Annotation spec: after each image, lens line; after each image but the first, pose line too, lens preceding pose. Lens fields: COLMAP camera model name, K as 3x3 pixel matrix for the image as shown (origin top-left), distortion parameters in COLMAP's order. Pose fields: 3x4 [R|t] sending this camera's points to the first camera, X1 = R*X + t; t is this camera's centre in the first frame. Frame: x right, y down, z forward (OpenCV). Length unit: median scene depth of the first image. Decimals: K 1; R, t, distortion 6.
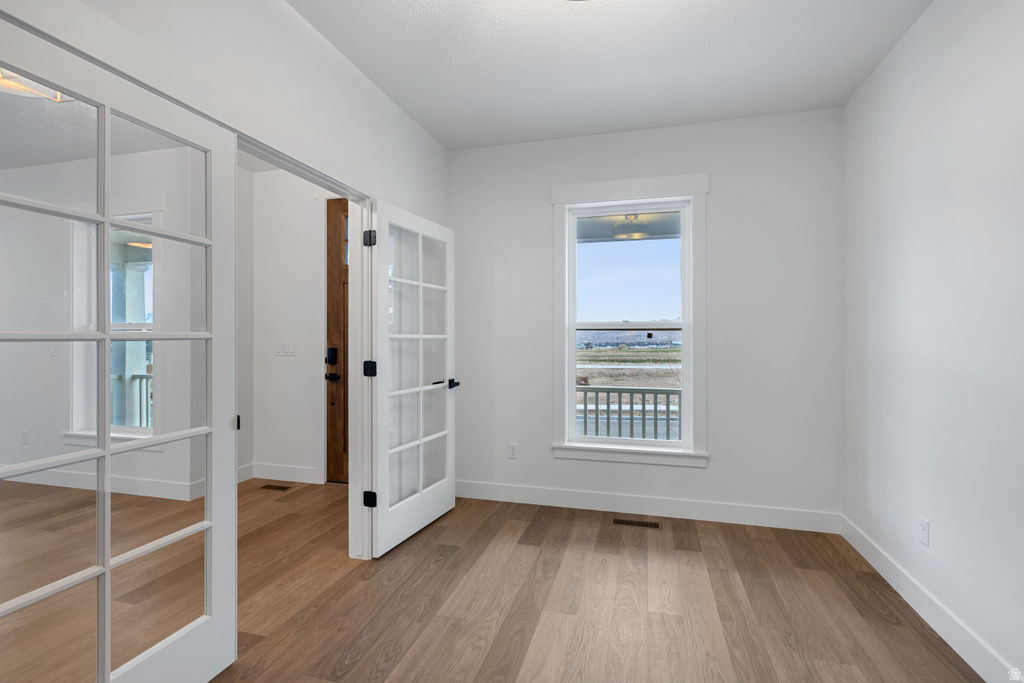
lens RADIAL K [[481.8, 0, 507.7], [0, 481.8, 342.5], [0, 0, 1]] dist [0.020945, -0.001948]
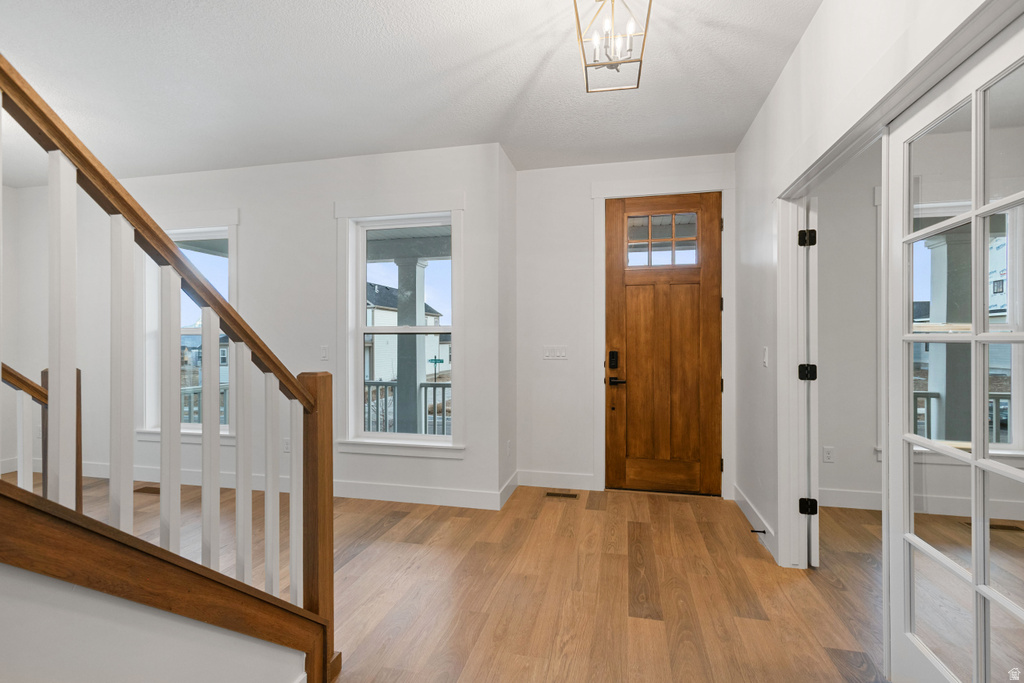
lens RADIAL K [[481.8, 0, 514.1], [0, 481.8, 346.9], [0, 0, 1]] dist [0.020945, -0.001948]
pose [[0.998244, -0.000403, 0.059236, -0.640471], [0.000304, 0.999999, 0.001667, 0.000804], [-0.059236, -0.001646, 0.998243, 0.042016]]
